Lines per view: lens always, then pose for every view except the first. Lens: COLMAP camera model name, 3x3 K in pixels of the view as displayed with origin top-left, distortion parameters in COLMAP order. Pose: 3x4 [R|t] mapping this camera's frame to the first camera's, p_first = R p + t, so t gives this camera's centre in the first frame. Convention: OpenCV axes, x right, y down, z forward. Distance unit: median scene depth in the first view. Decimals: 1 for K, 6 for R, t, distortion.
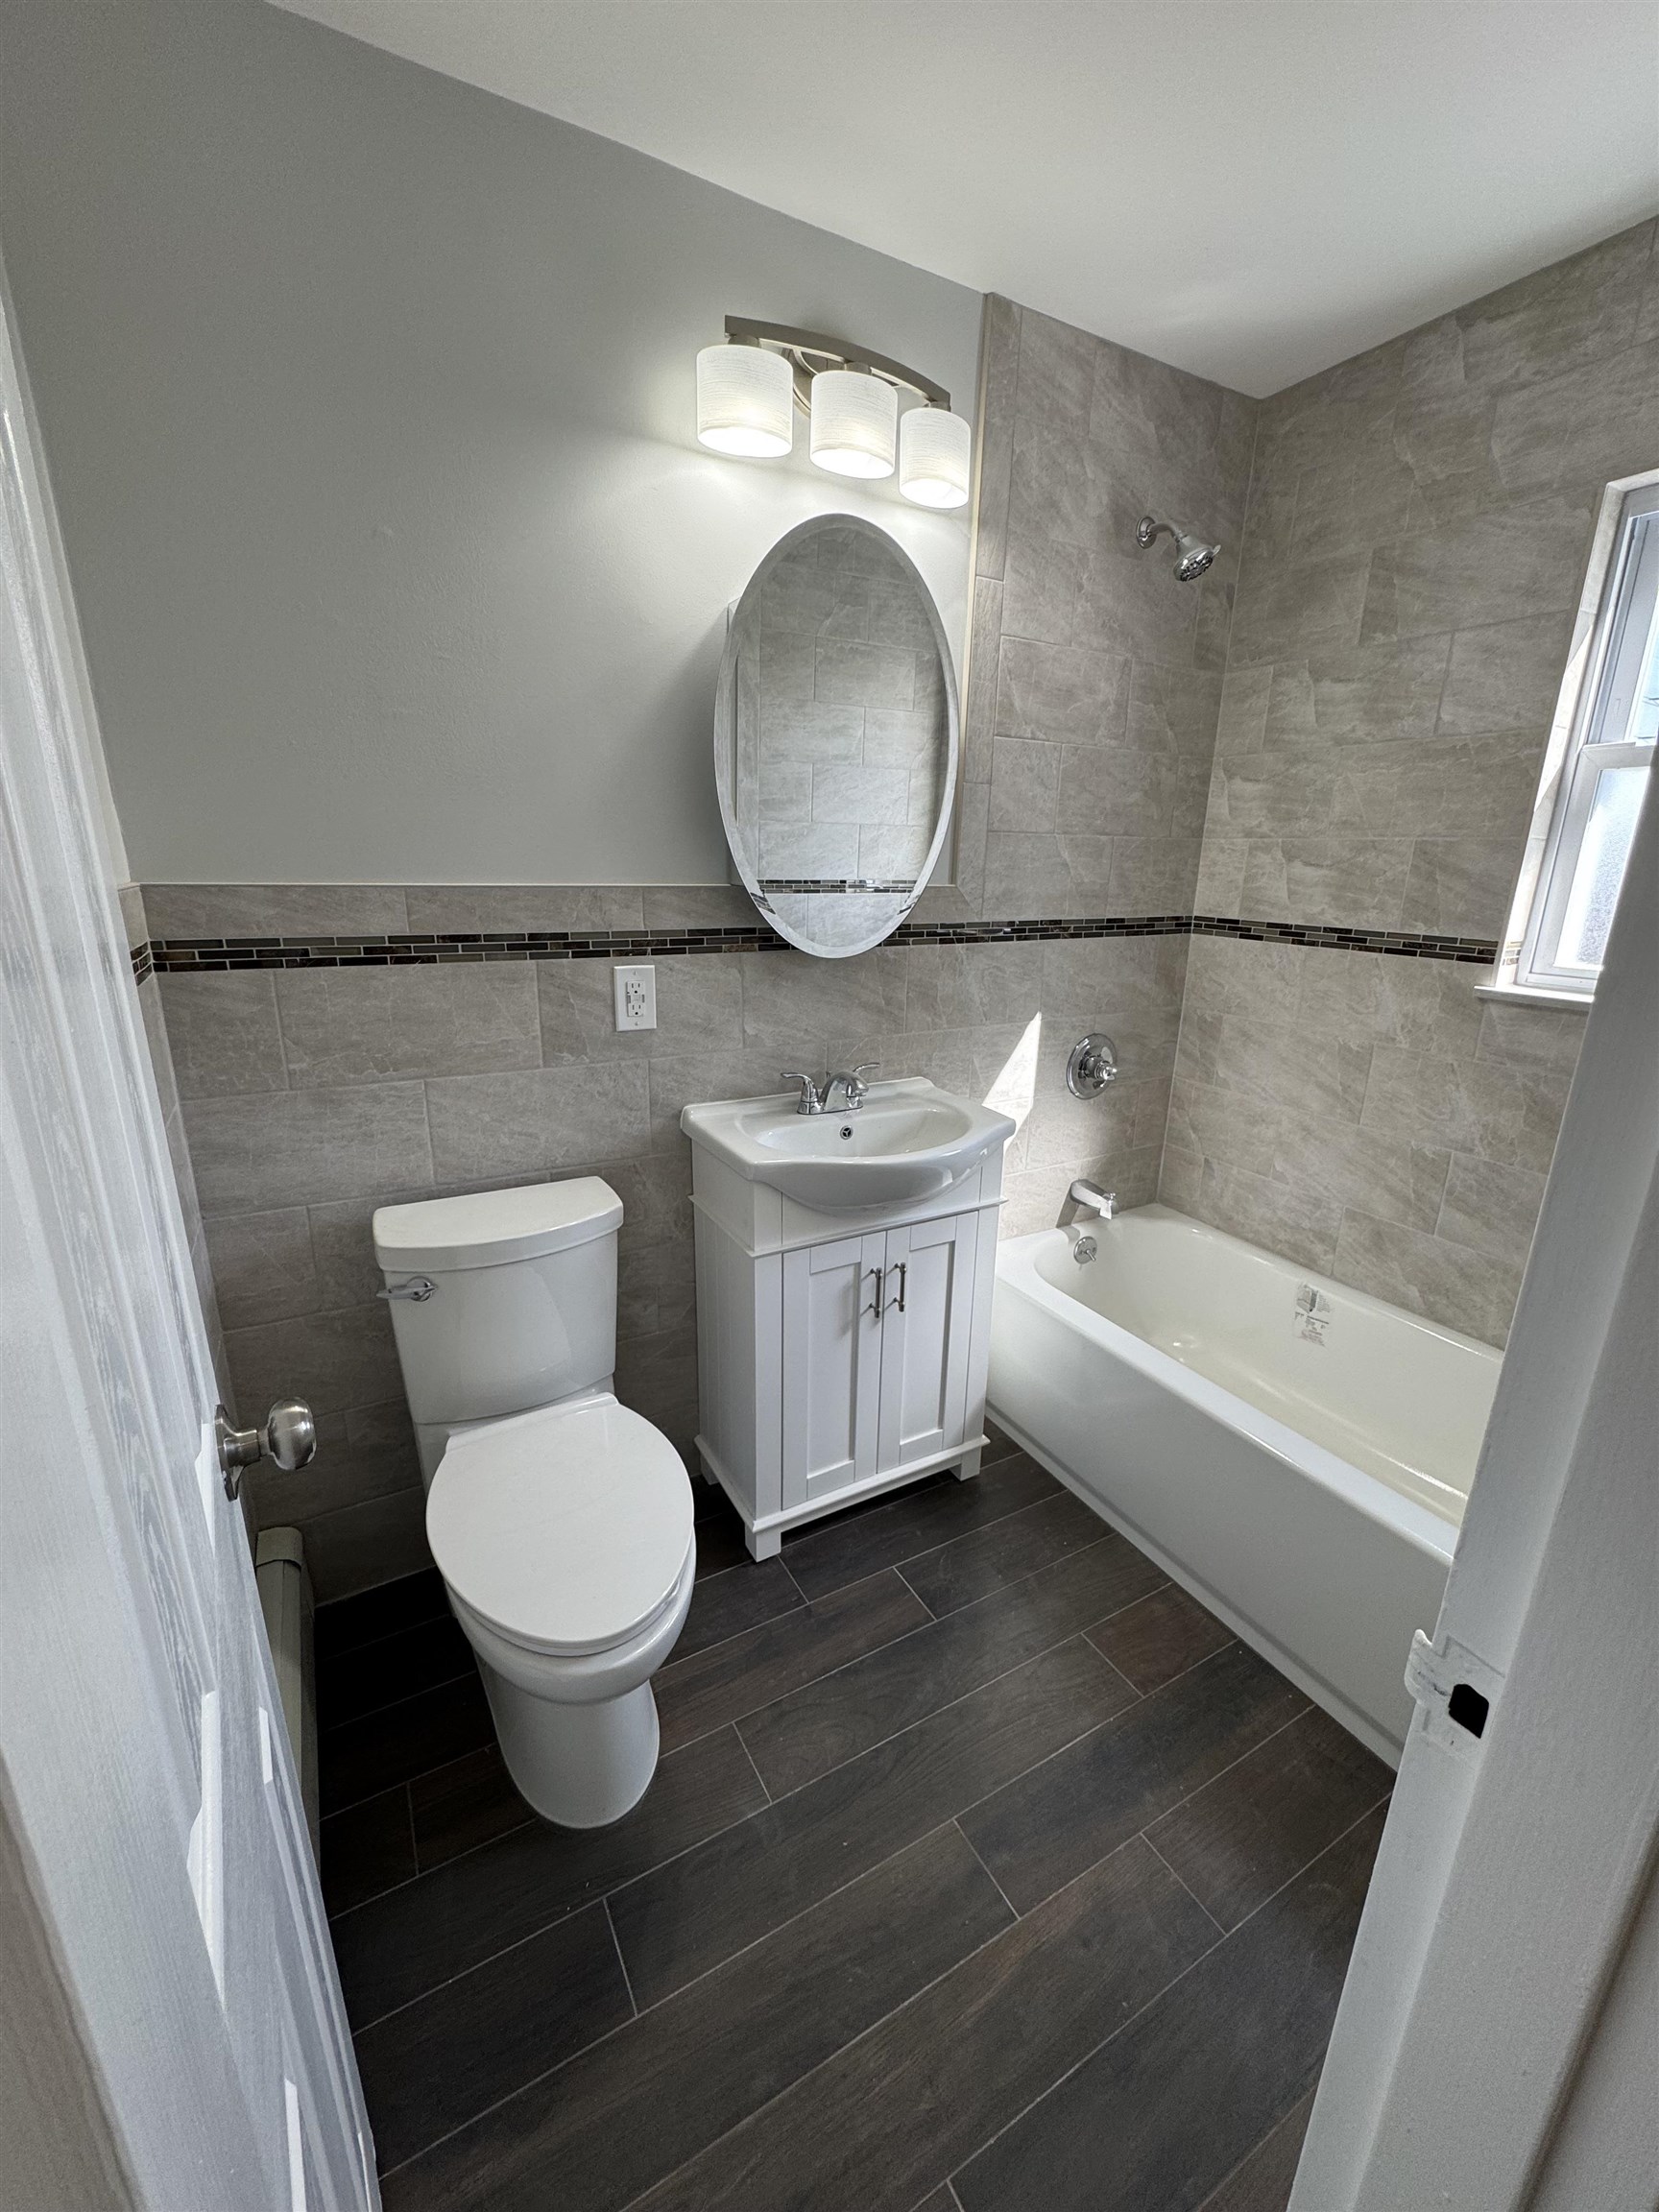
lens RADIAL K [[880.8, 0, 830.6], [0, 880.8, 1102.9], [0, 0, 1]] dist [-0.003118, 0.000371]
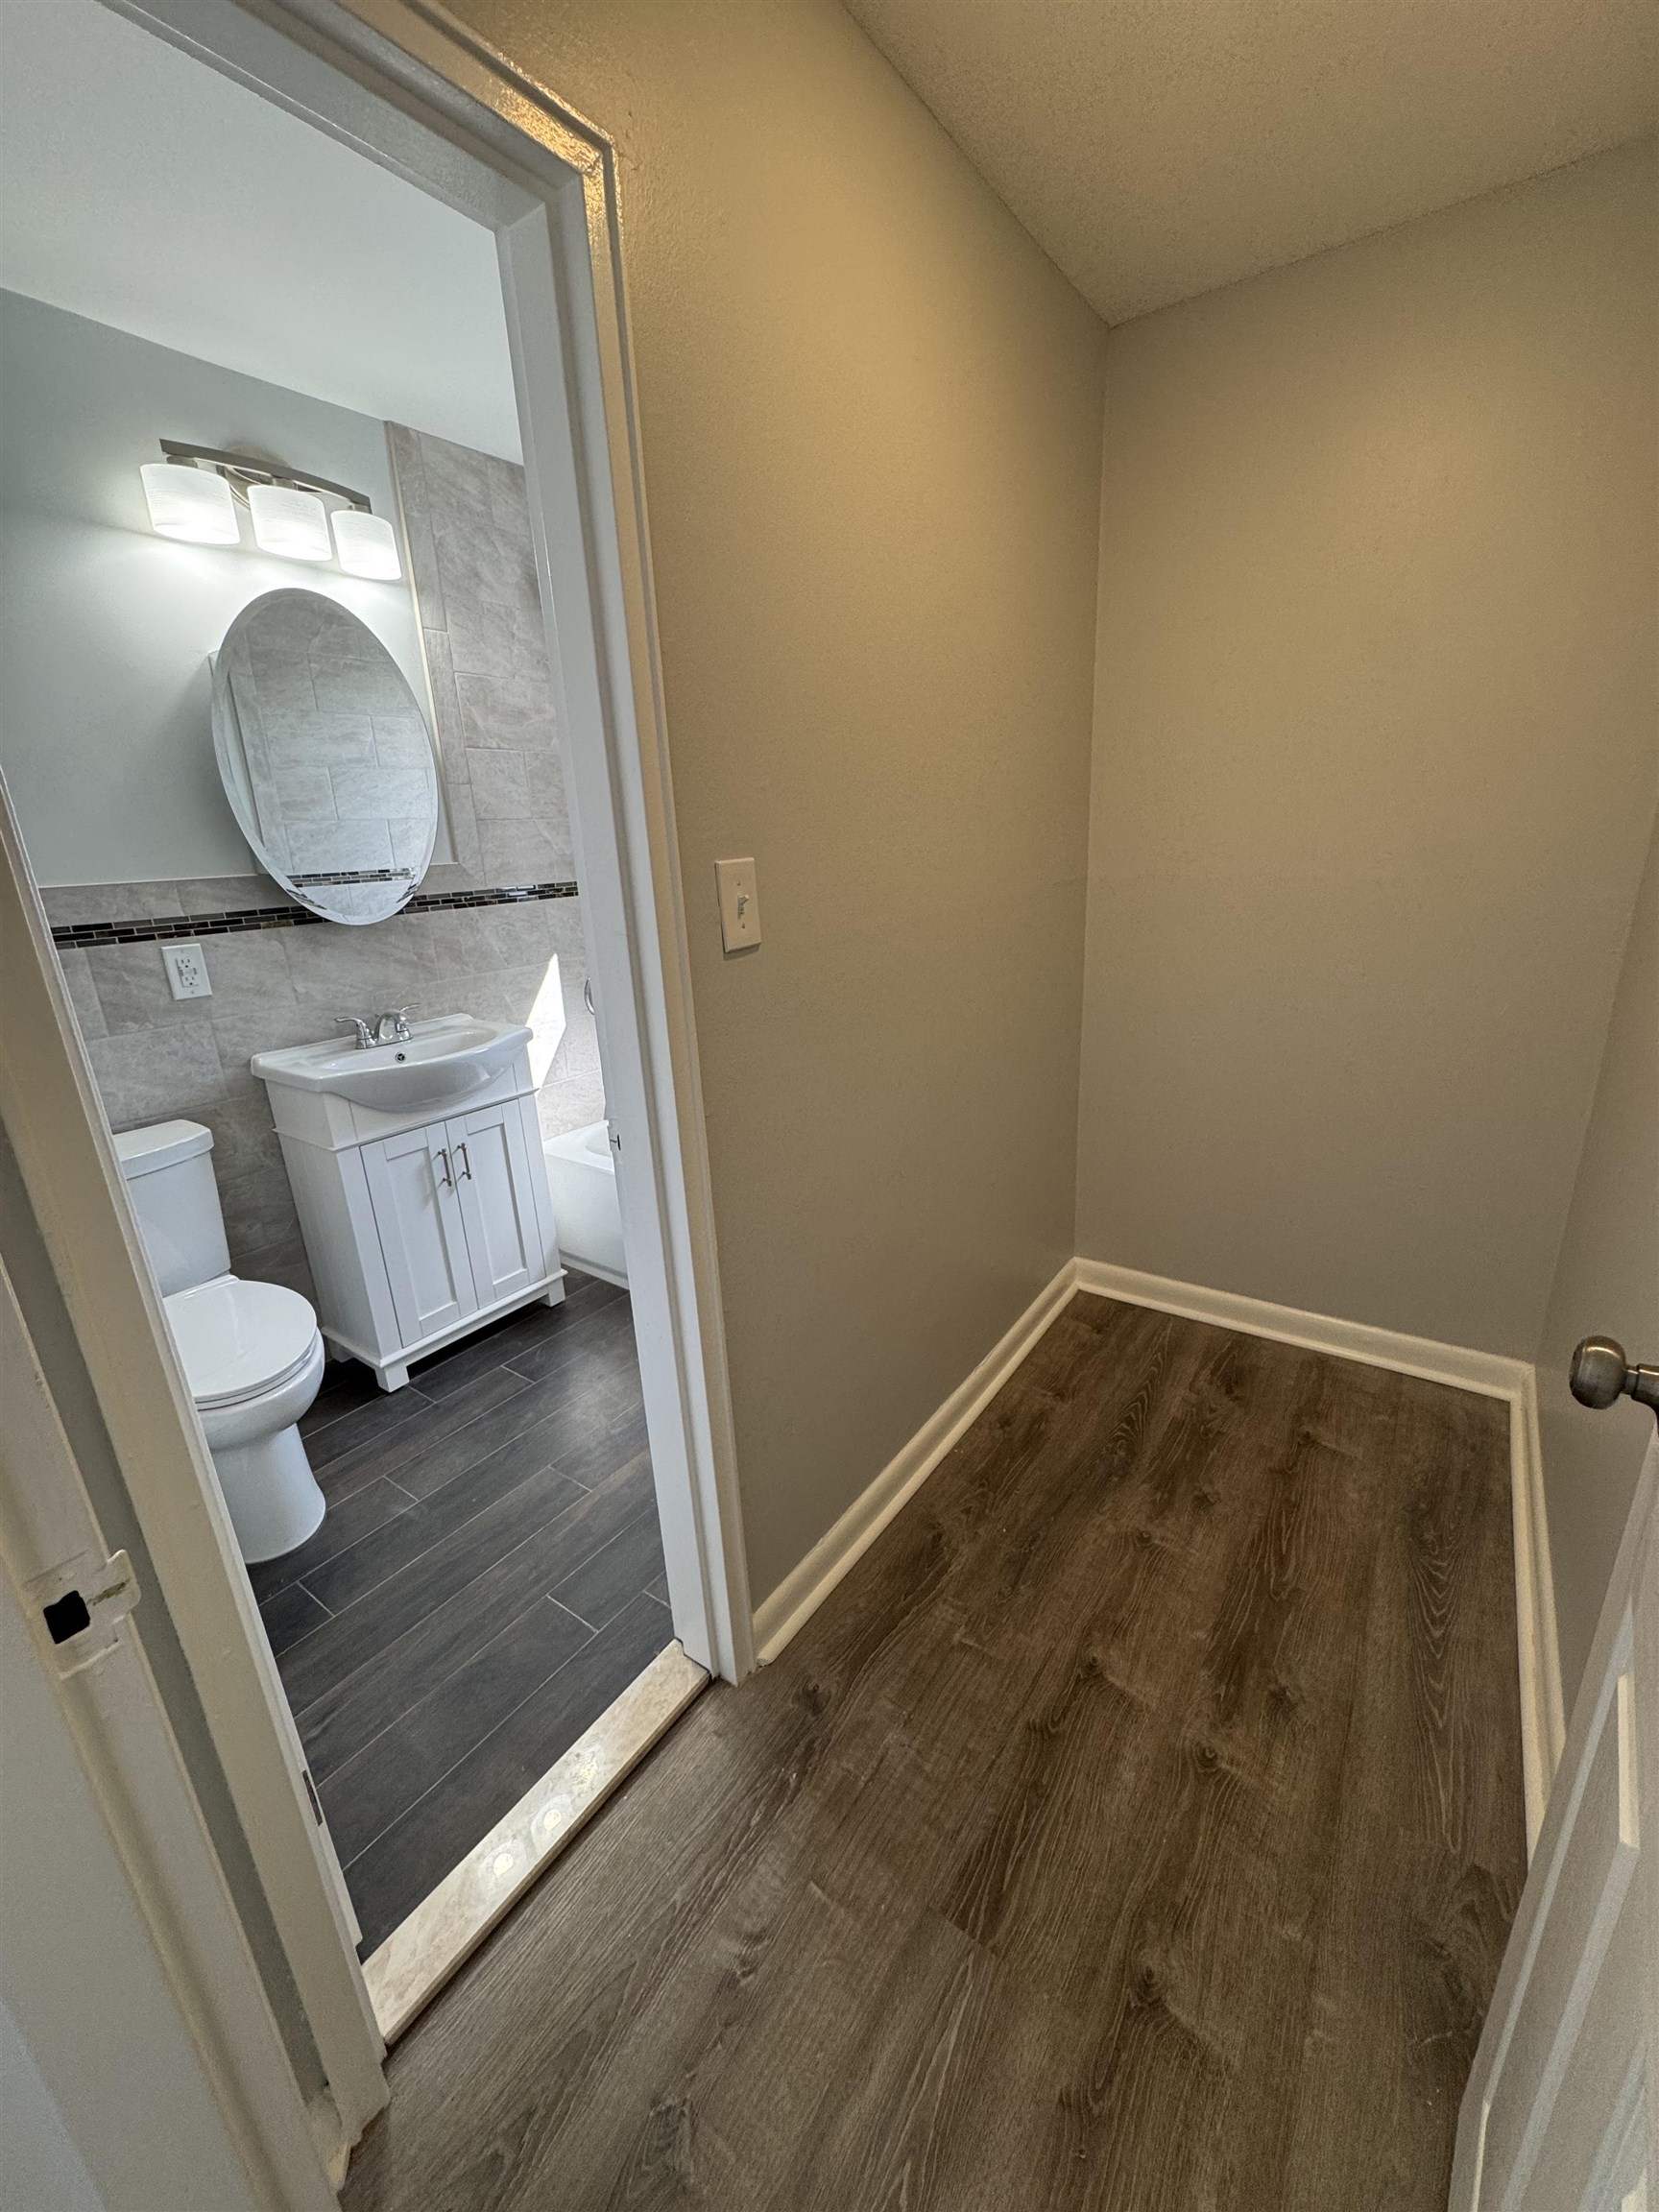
lens RADIAL K [[880.8, 0, 829.2], [0, 880.8, 1103.7], [0, 0, 1]] dist [-0.003118, 0.000371]
pose [[0.903250, -0.180449, 0.389329, 0.070486], [0.173449, 0.983395, 0.053385, 0.139351], [-0.392497, 0.019308, 0.919550, -0.438558]]
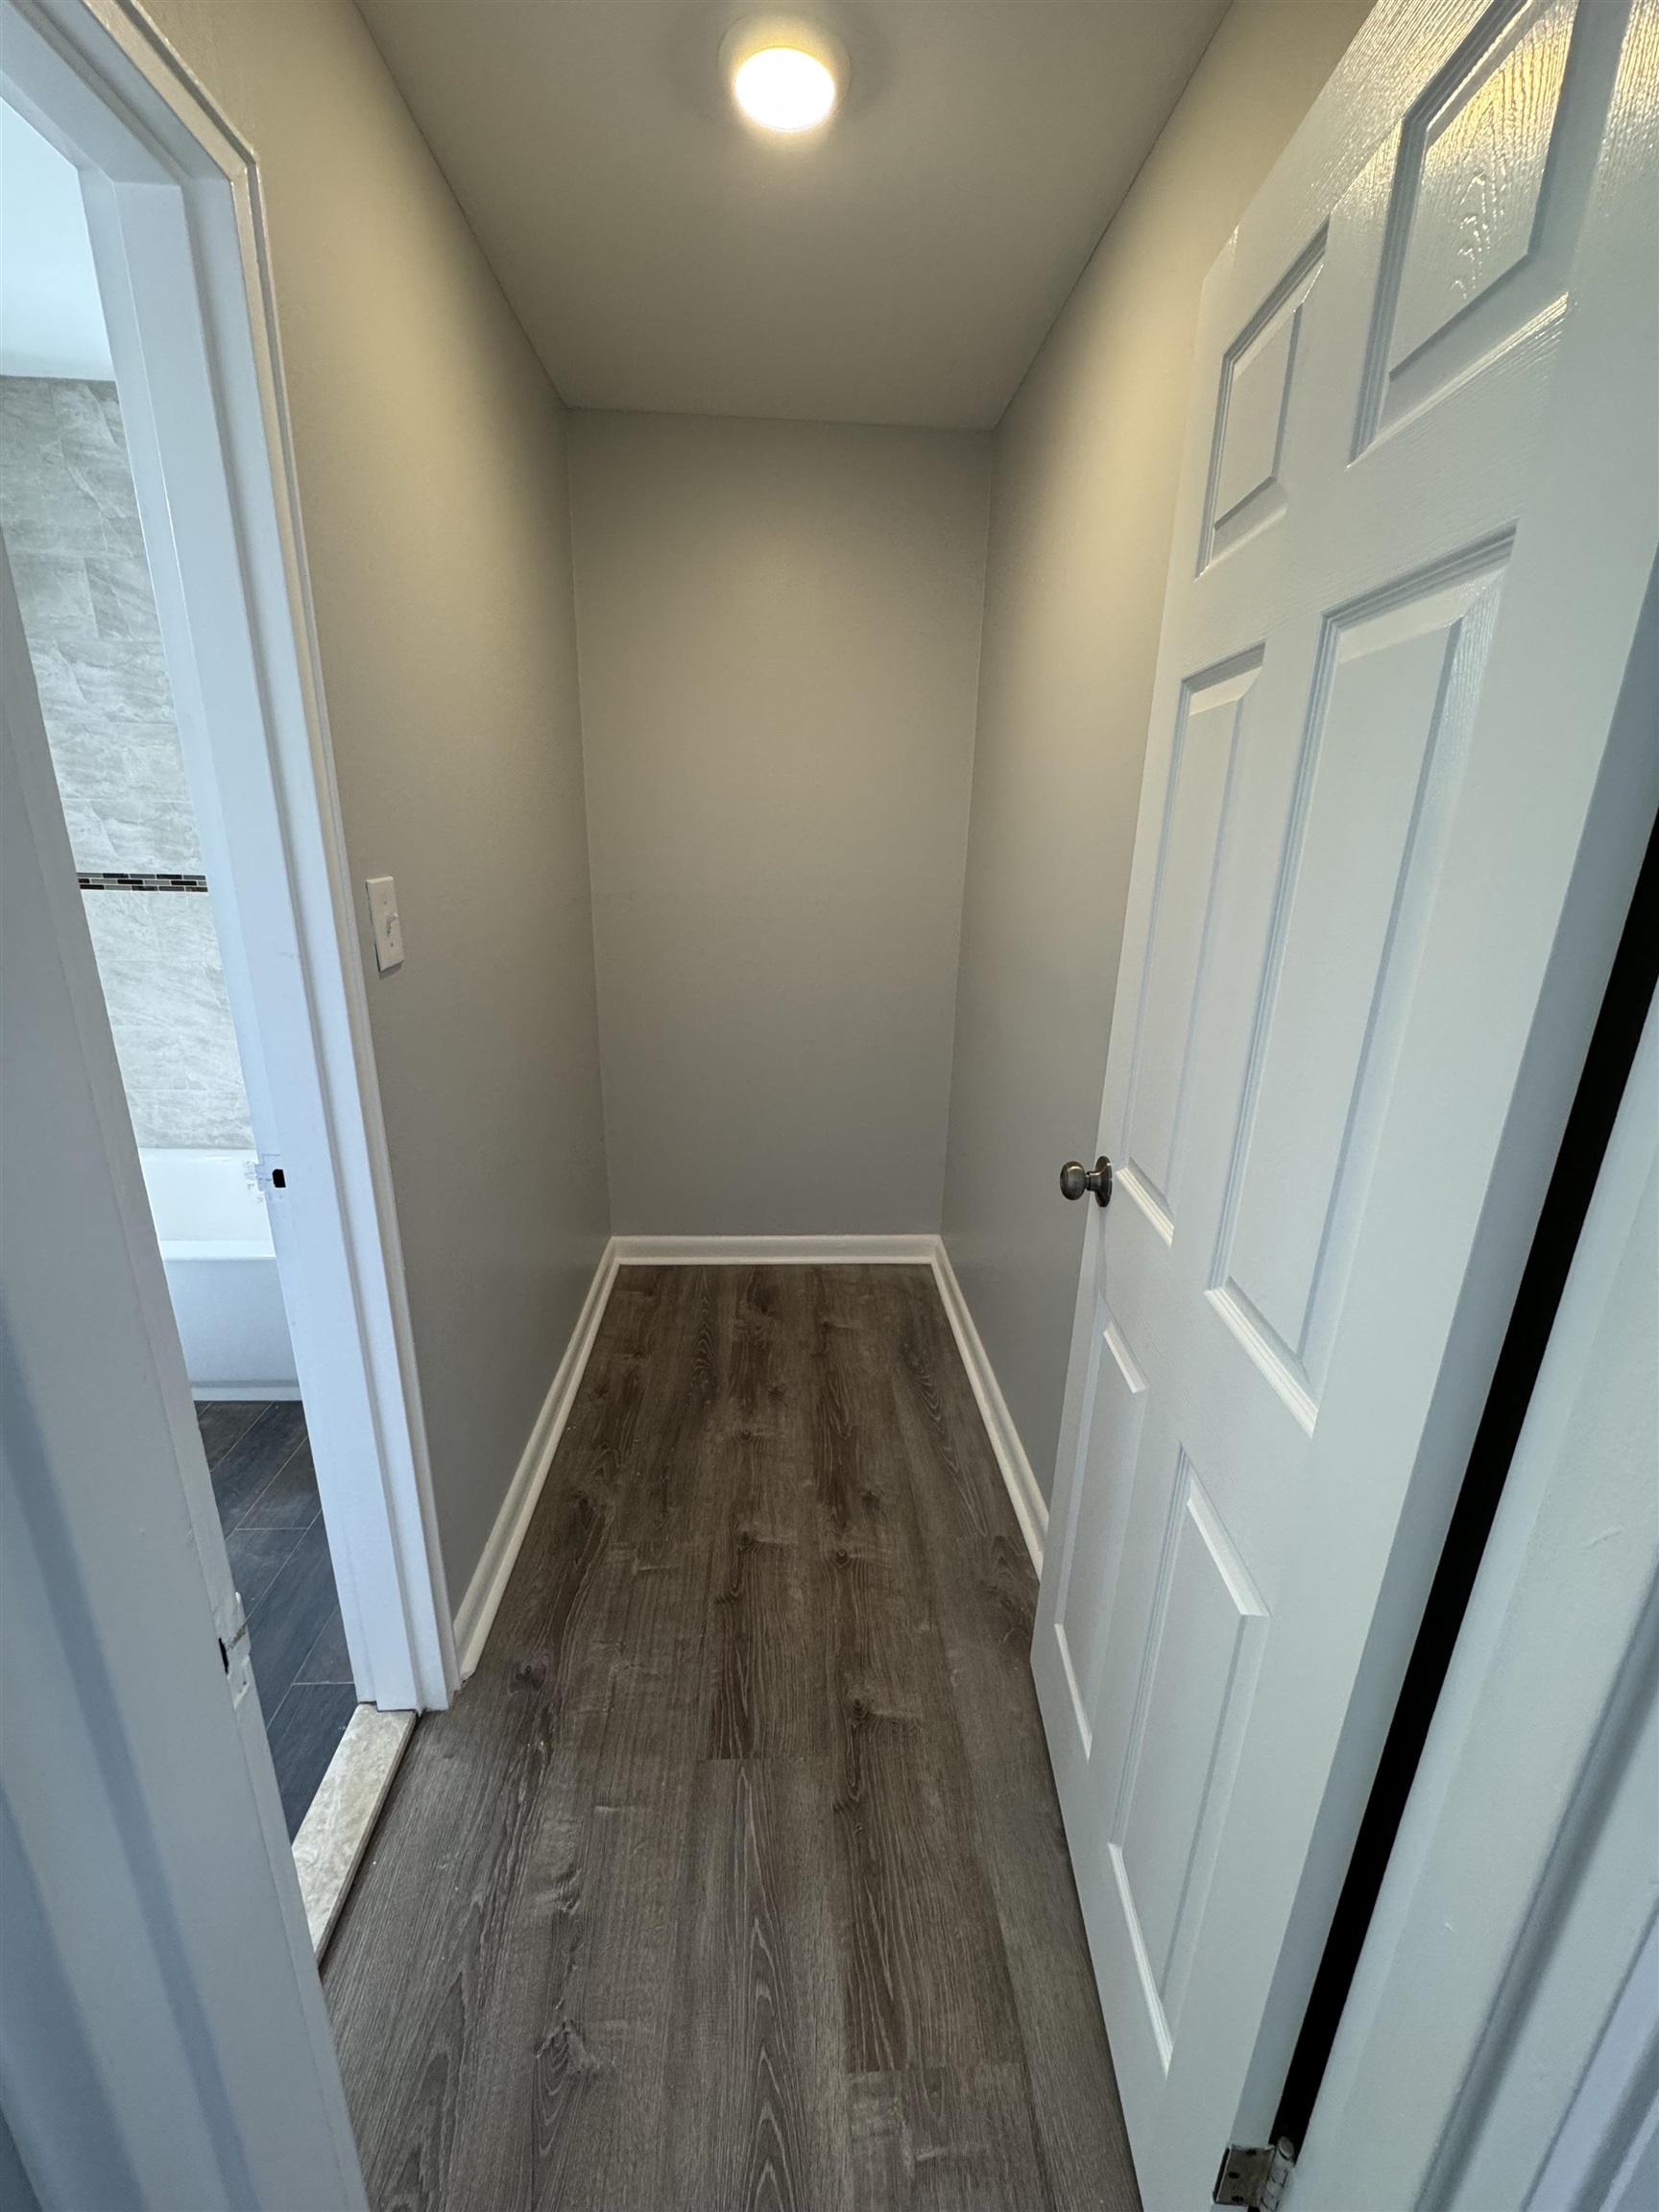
lens RADIAL K [[880.8, 0, 832.2], [0, 880.8, 1103.7], [0, 0, 1]] dist [-0.003118, 0.000371]
pose [[0.444224, -0.271888, 0.853664, -0.163701], [0.226266, 0.955998, 0.186738, 0.097482], [-0.866873, 0.110201, 0.486197, -0.405267]]
